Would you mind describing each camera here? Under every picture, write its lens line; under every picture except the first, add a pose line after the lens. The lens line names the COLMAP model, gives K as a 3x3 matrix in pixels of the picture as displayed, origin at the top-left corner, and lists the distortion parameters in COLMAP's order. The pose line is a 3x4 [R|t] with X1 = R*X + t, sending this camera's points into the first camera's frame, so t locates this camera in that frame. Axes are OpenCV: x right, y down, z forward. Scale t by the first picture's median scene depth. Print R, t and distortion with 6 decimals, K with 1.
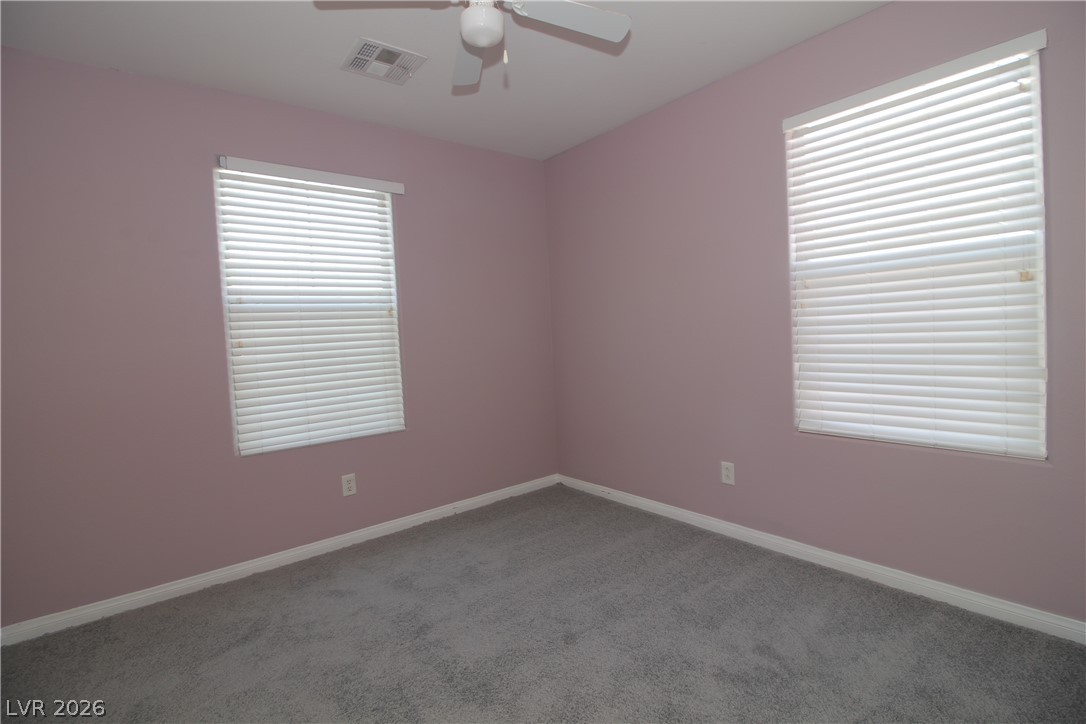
lens RADIAL K [[505.5, 0, 549.6], [0, 505.5, 354.4], [0, 0, 1]] dist [0.000275, -0.013774]
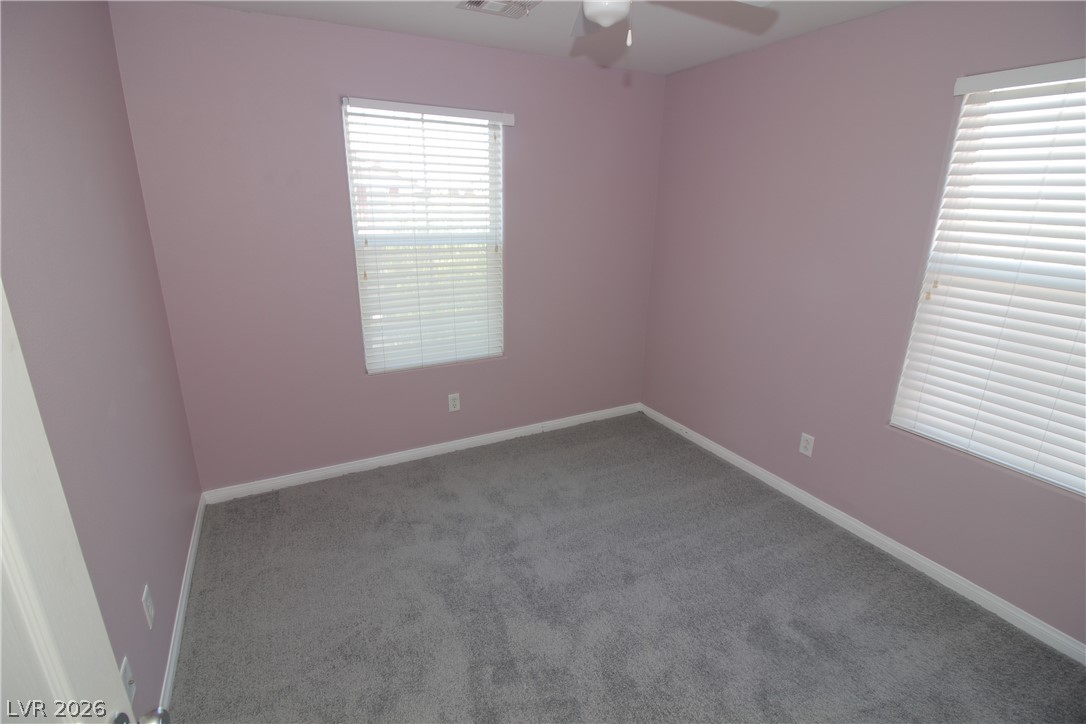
lens RADIAL K [[505.5, 0, 549.6], [0, 505.5, 354.4], [0, 0, 1]] dist [0.000275, -0.013774]
pose [[0.977811, 0.127713, -0.166059, -0.012614], [-0.080114, 0.960393, 0.266883, -0.229996], [0.193566, -0.247658, 0.949314, -0.032074]]
